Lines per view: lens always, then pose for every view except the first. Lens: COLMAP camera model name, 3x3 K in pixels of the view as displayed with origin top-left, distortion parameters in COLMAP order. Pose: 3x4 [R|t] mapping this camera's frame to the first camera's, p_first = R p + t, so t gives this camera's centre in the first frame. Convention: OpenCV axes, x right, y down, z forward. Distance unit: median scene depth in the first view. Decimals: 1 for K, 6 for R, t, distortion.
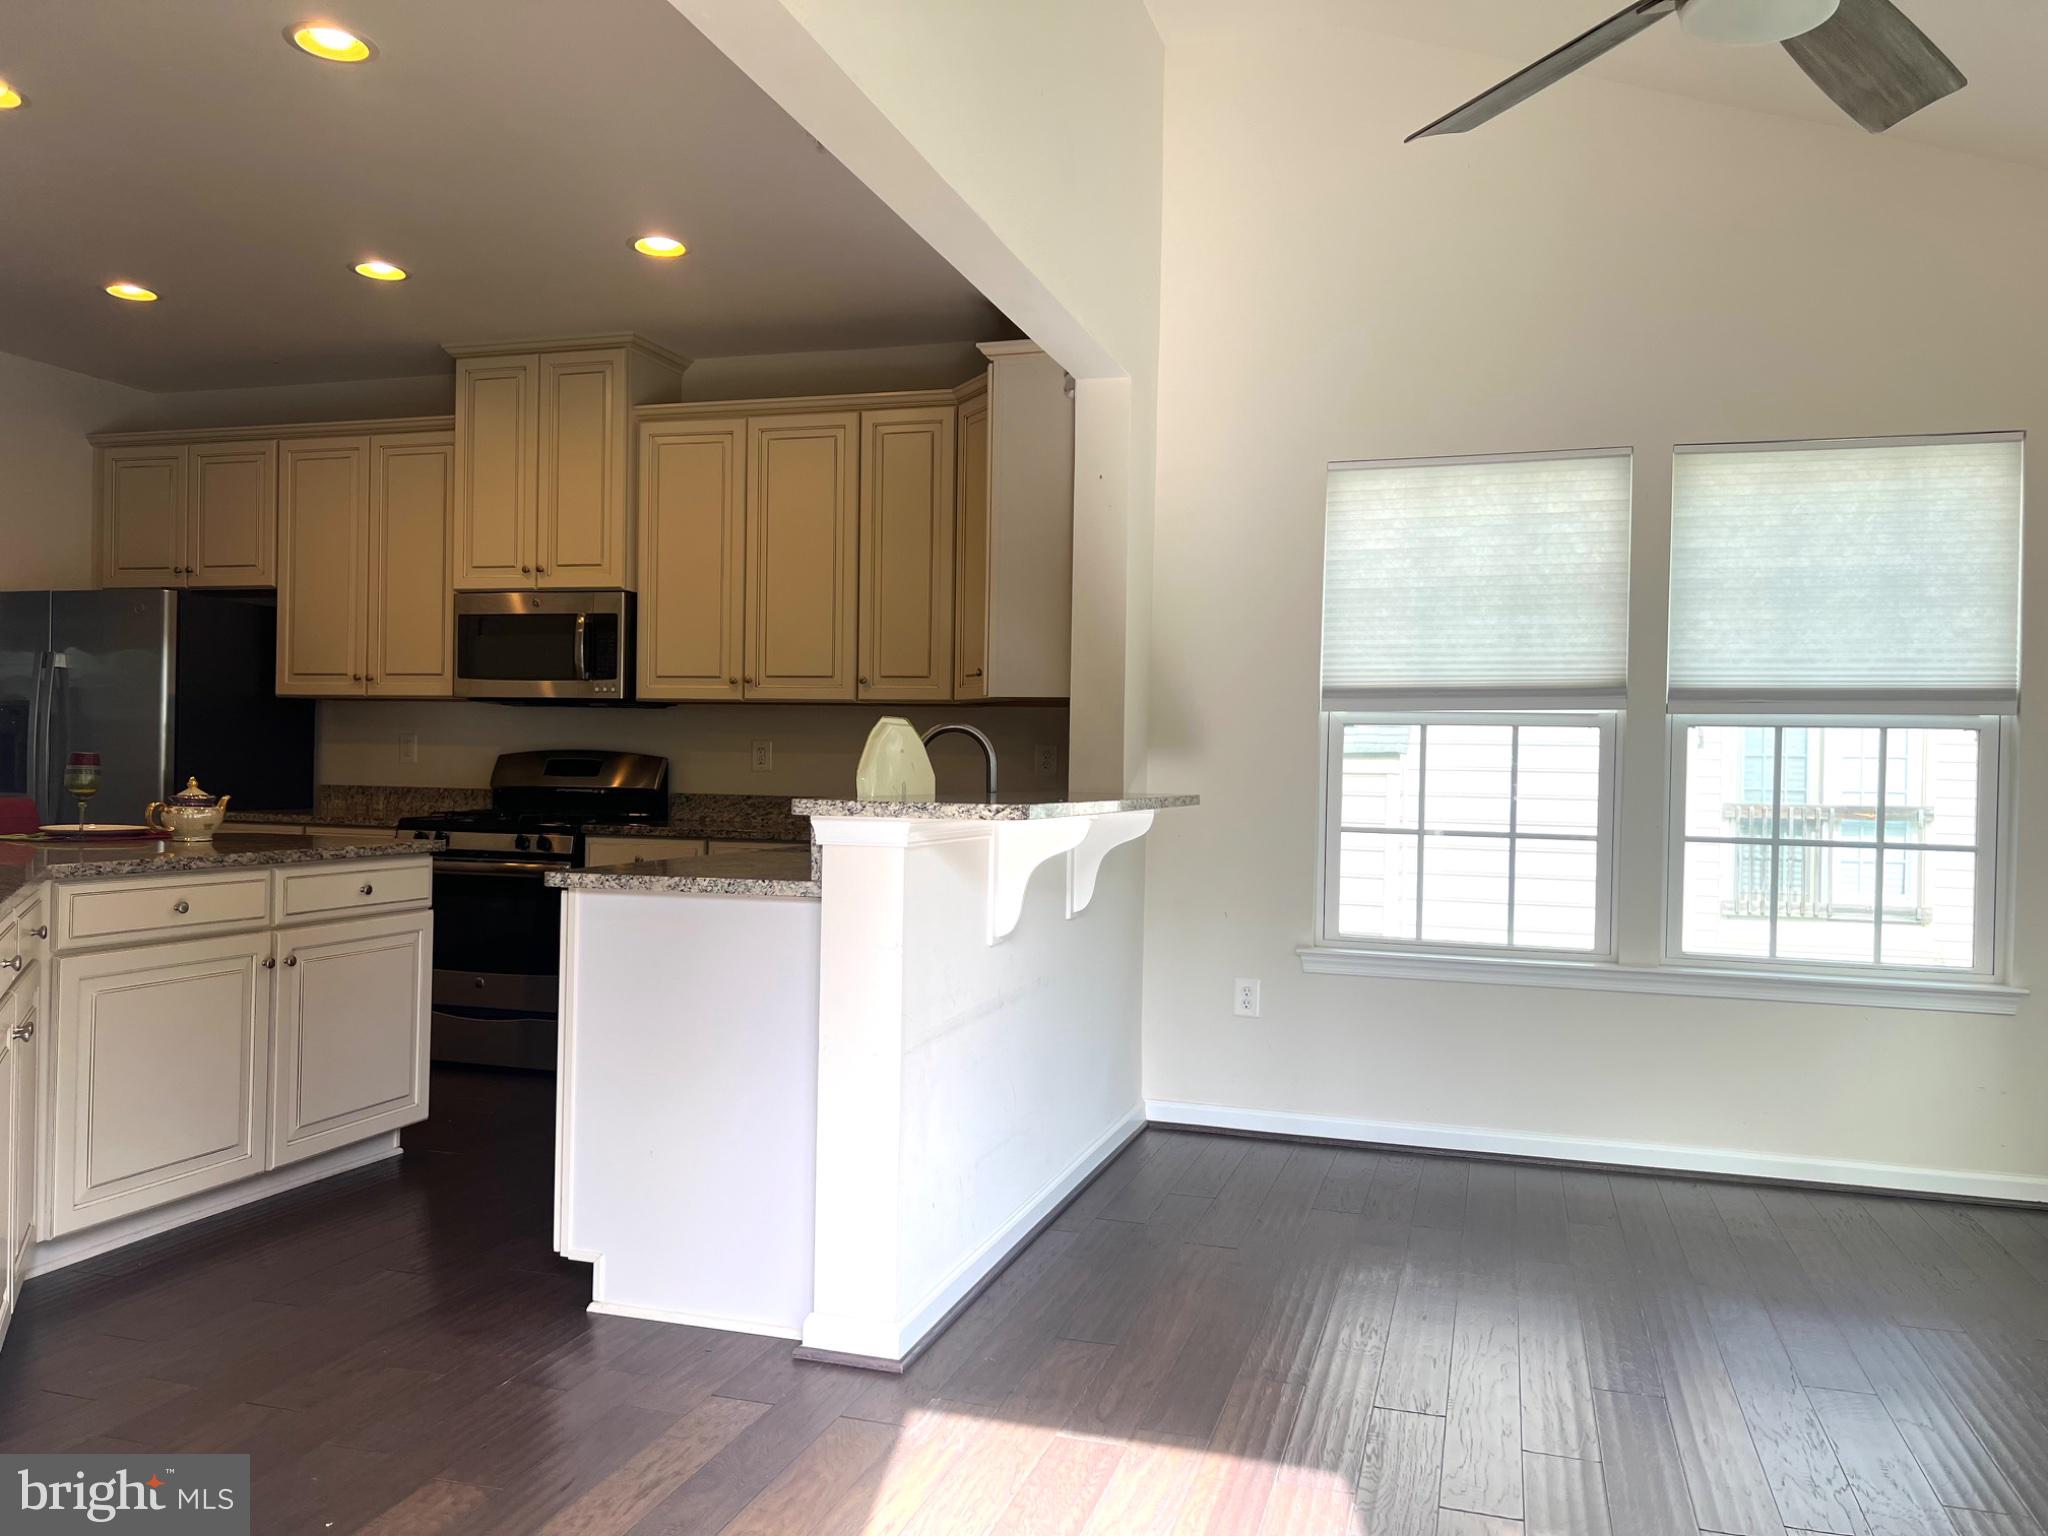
lens RADIAL K [[1534.1, 0, 1024.0], [0, 1534.1, 768.0], [0, 0, 1]] dist [0.025000, -0.010262]
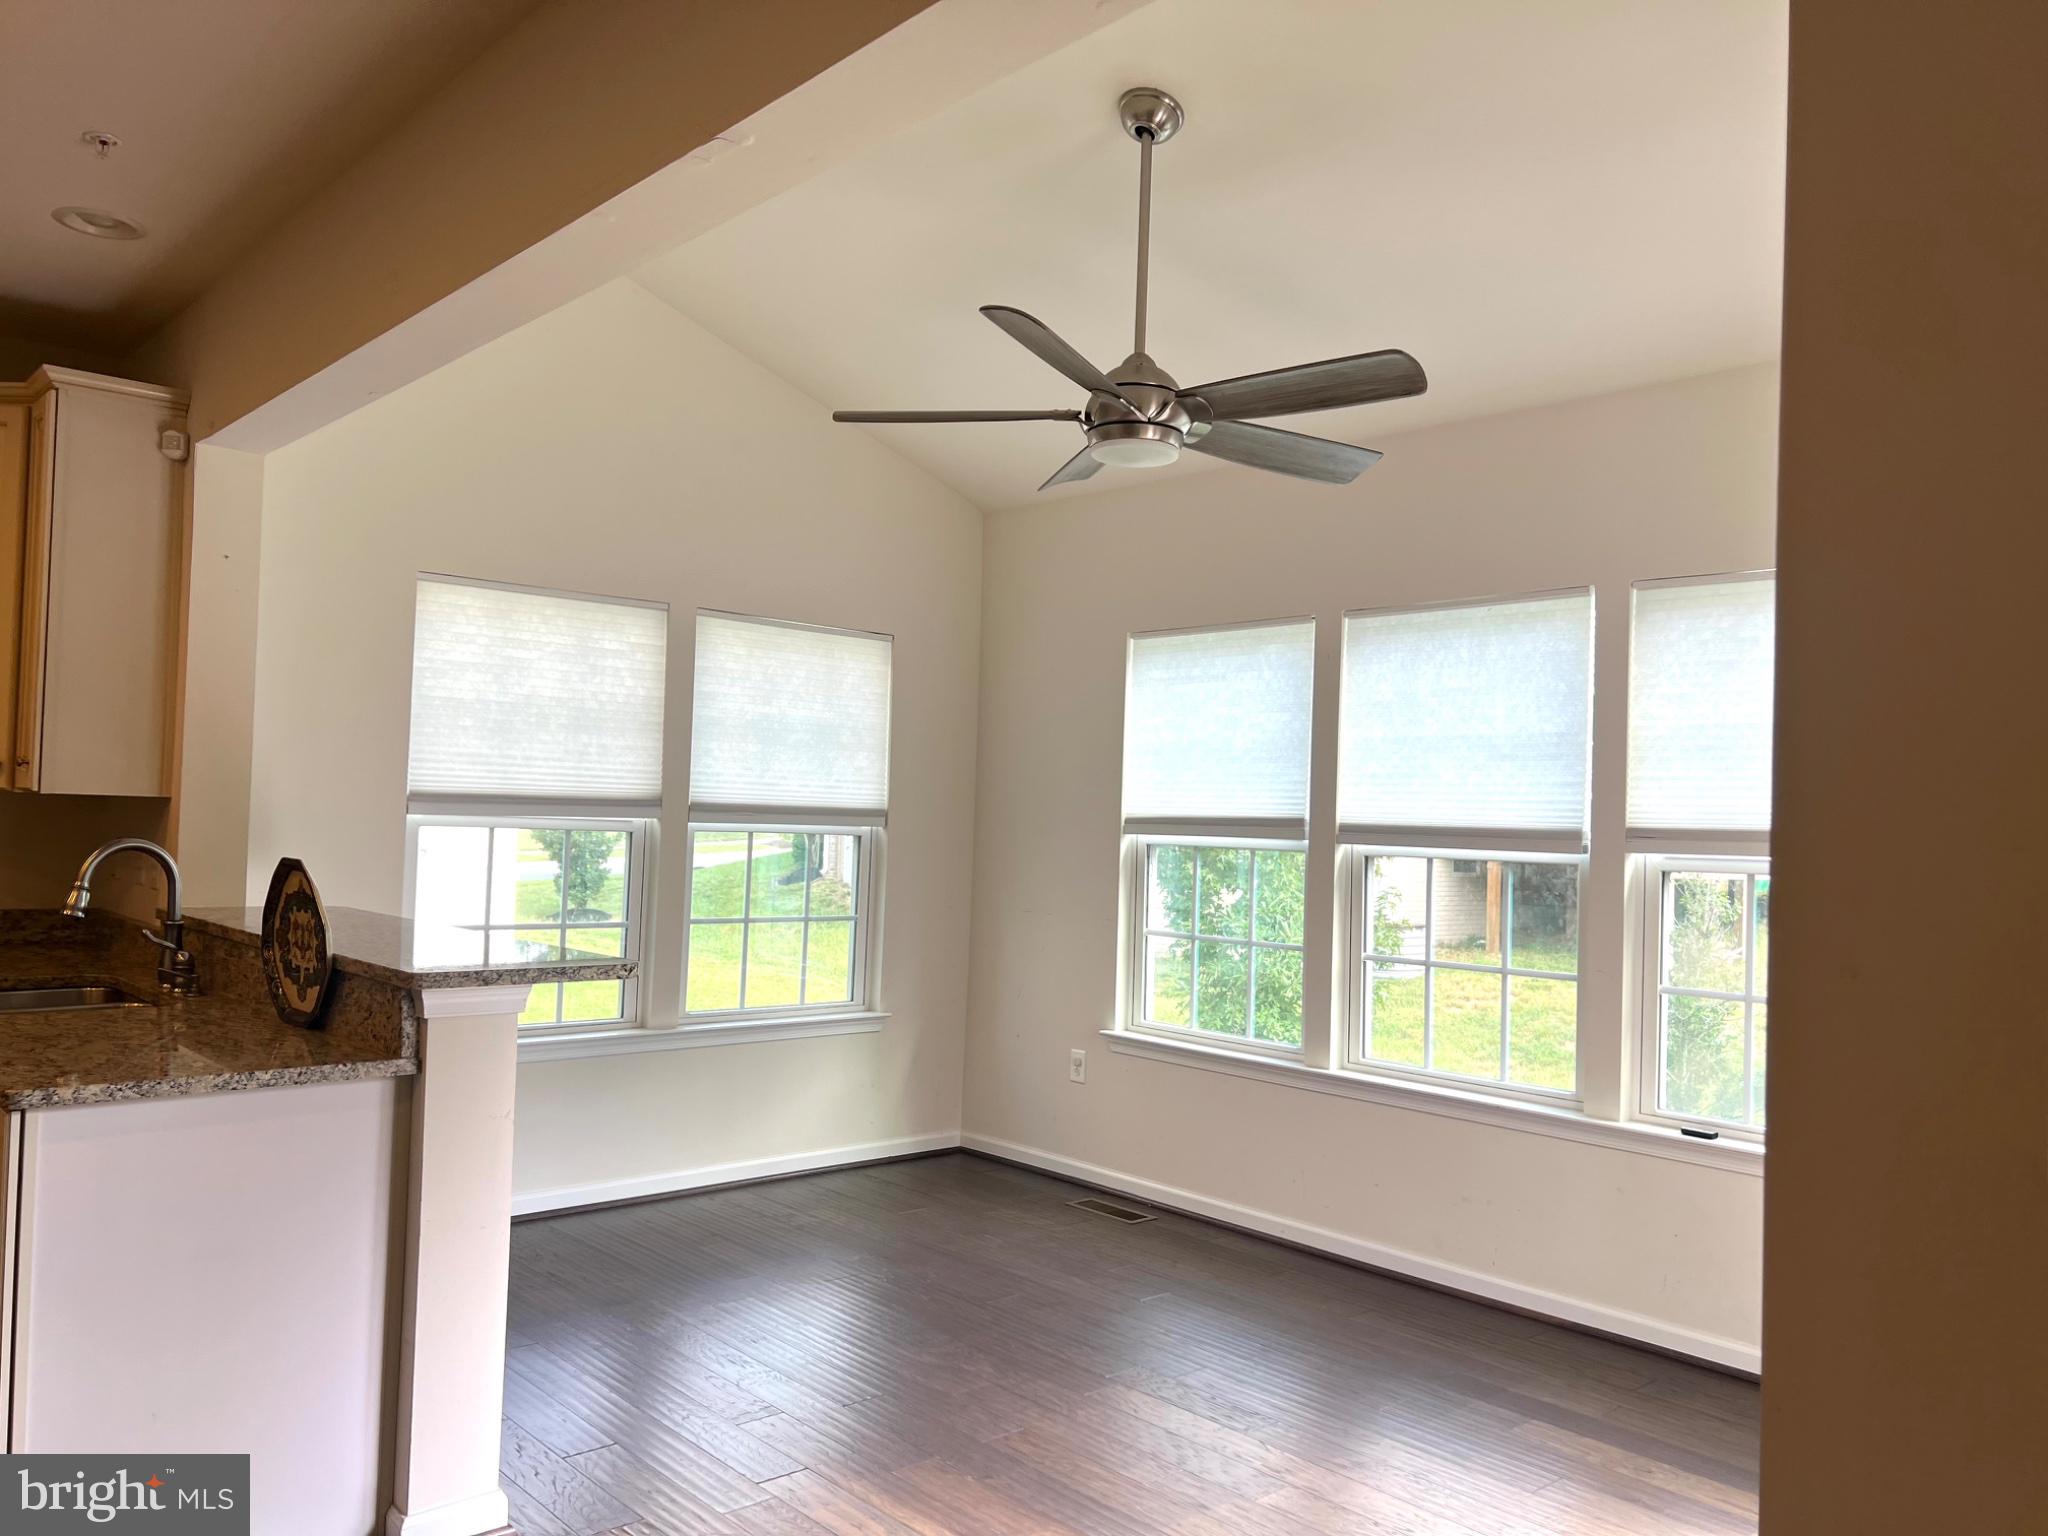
lens RADIAL K [[1534.1, 0, 1024.0], [0, 1534.1, 768.0], [0, 0, 1]] dist [0.025000, -0.010262]
pose [[0.513660, 0.028254, 0.857529, -0.497631], [-0.026485, 0.999504, -0.017067, -0.064044], [-0.857585, -0.013945, 0.514153, 0.127897]]
